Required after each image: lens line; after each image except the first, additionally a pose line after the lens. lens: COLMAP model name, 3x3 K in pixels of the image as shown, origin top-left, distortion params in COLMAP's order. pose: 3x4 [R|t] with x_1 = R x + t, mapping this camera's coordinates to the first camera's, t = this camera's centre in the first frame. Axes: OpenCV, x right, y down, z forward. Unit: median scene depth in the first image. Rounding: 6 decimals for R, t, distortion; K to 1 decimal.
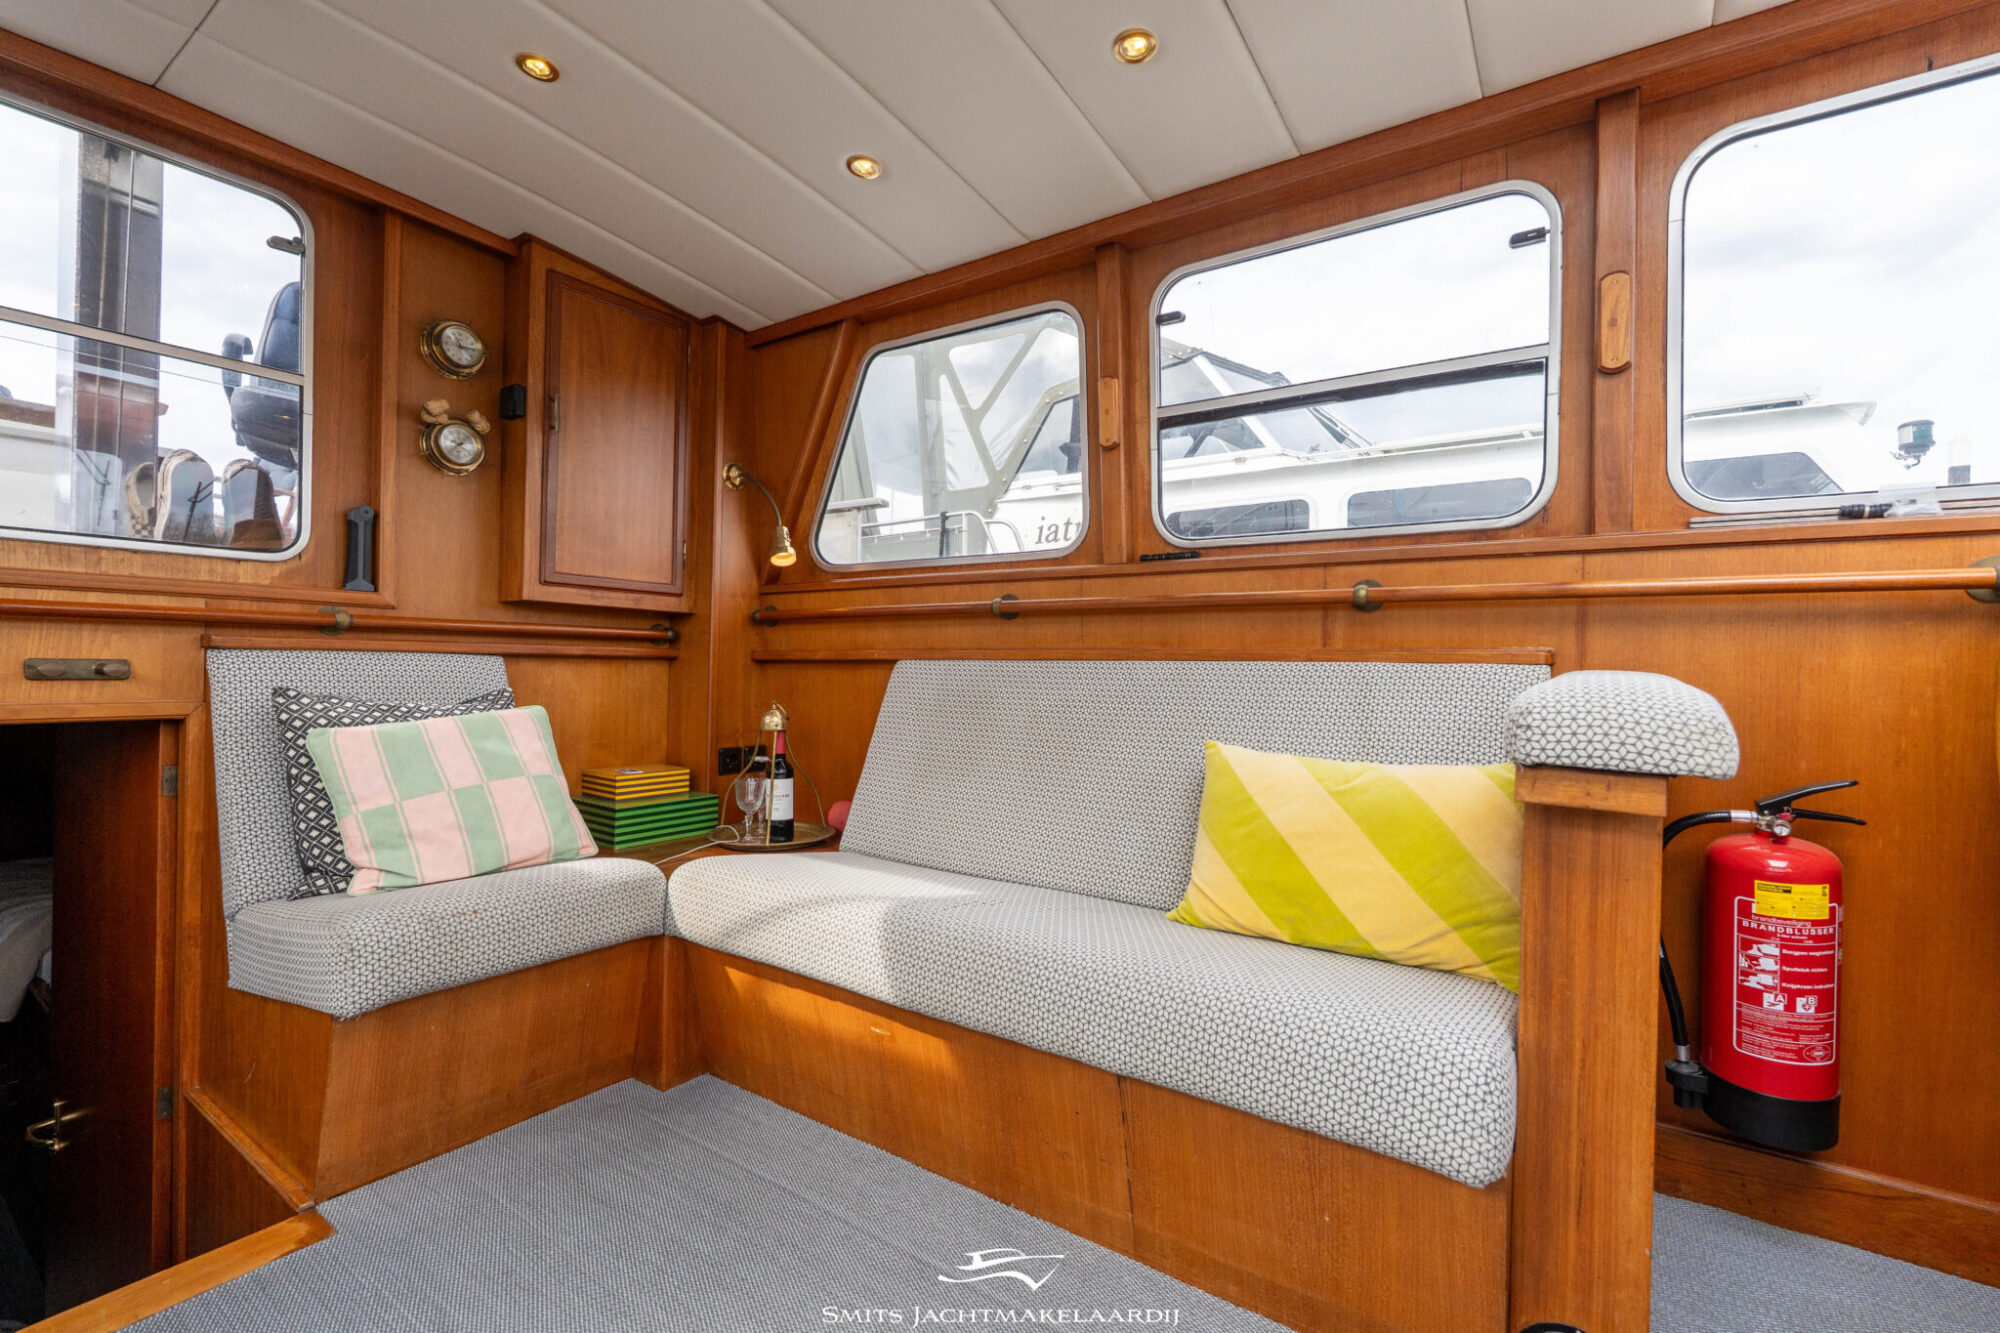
lens RADIAL K [[889.6, 0, 1007.1], [0, 889.6, 668.9], [0, 0, 1]] dist [0.001629, -0.000882]
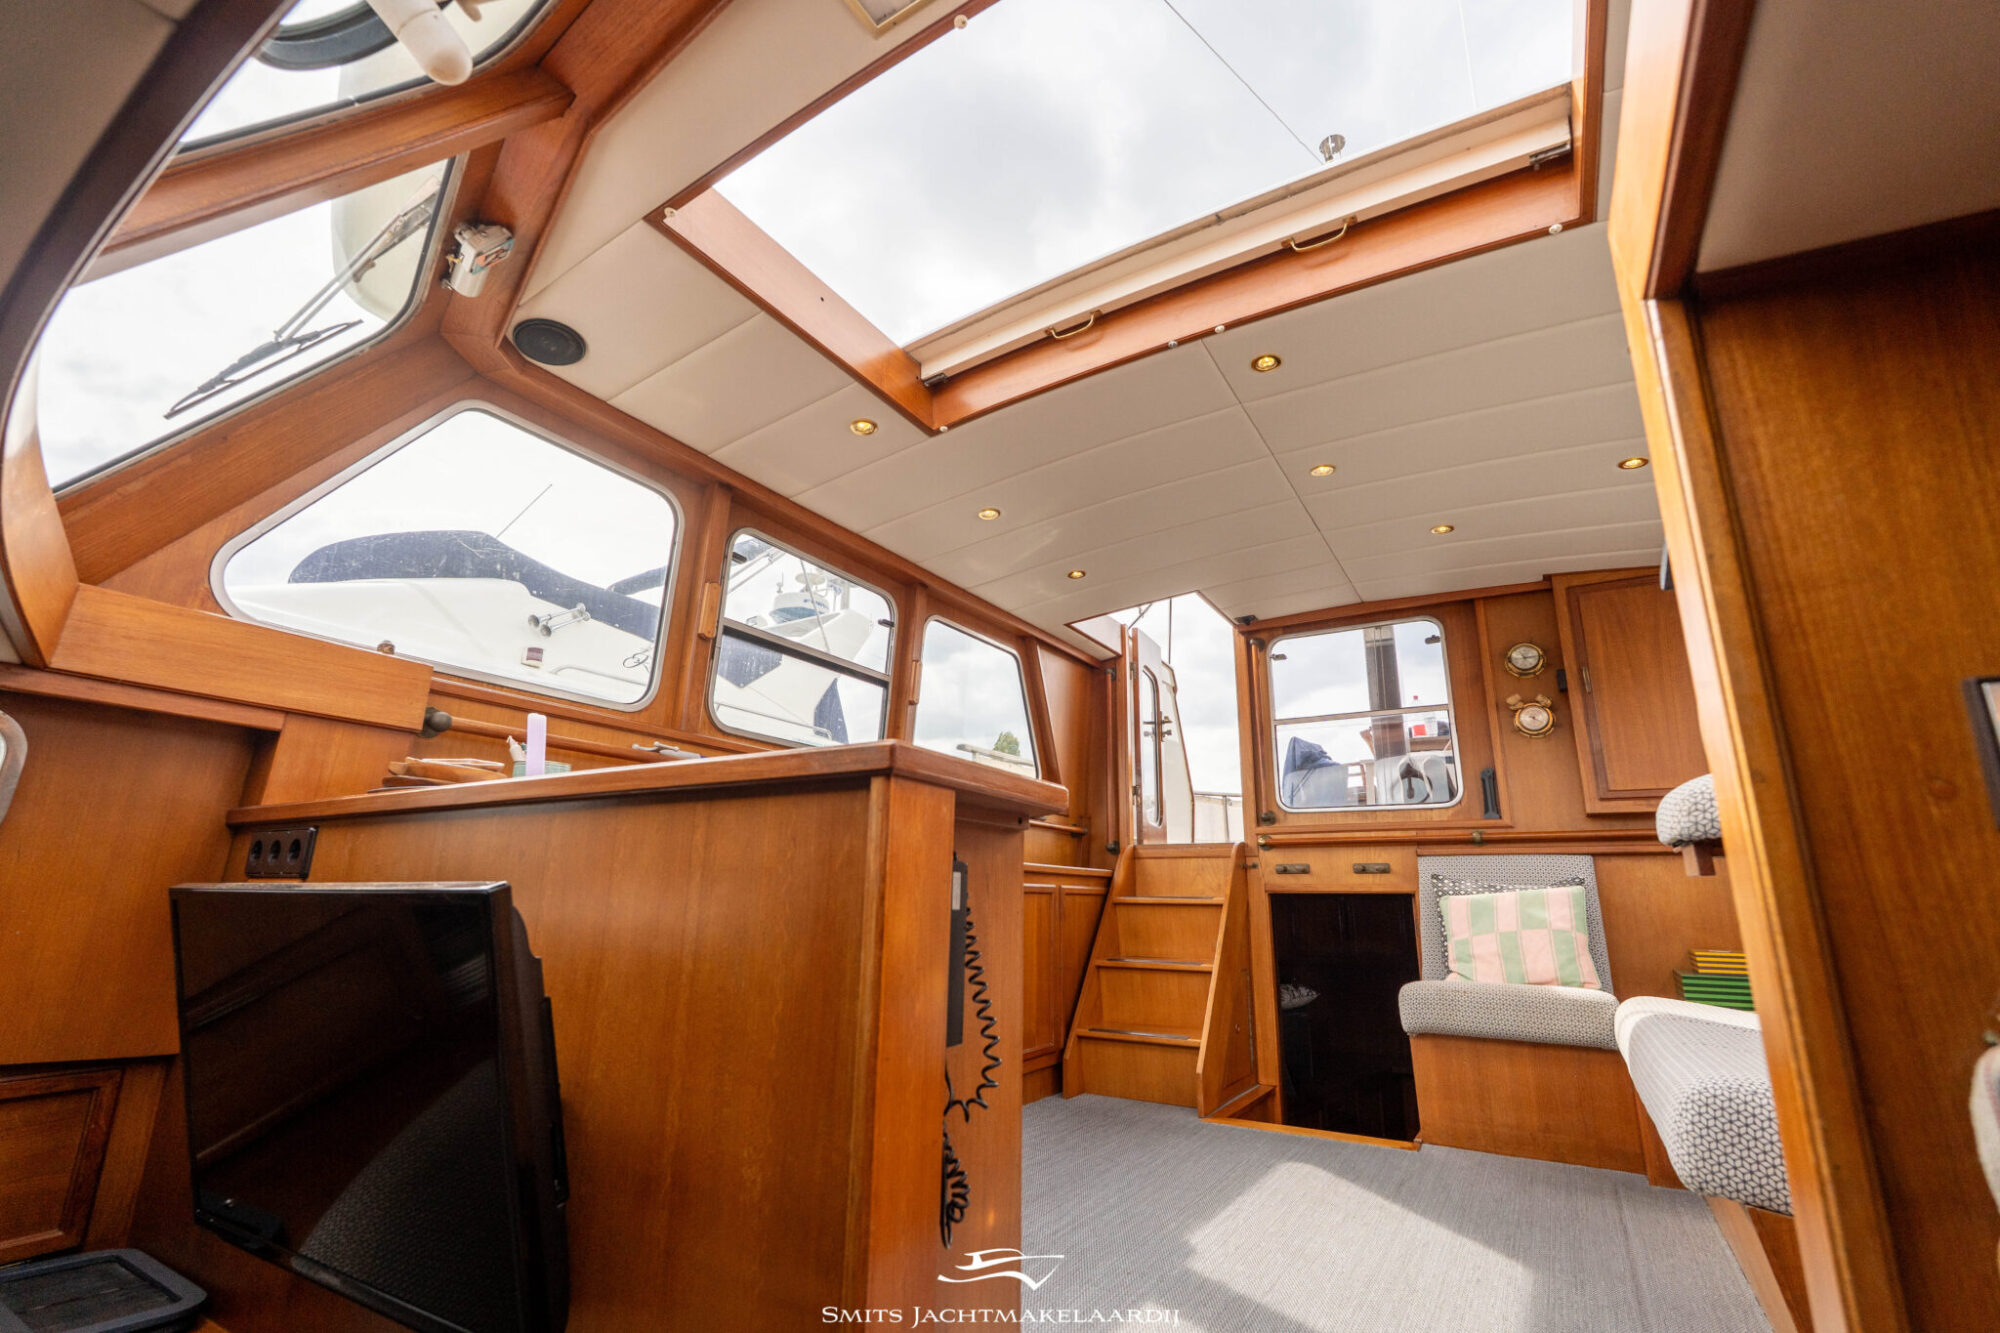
lens RADIAL K [[889.6, 0, 1003.0], [0, 889.6, 676.4], [0, 0, 1]] dist [0.001629, -0.000882]
pose [[0.060586, -0.265732, -0.962141, 1.009635], [-0.016458, 0.963515, -0.267148, 0.131178], [0.998027, 0.032021, 0.054002, -0.022373]]
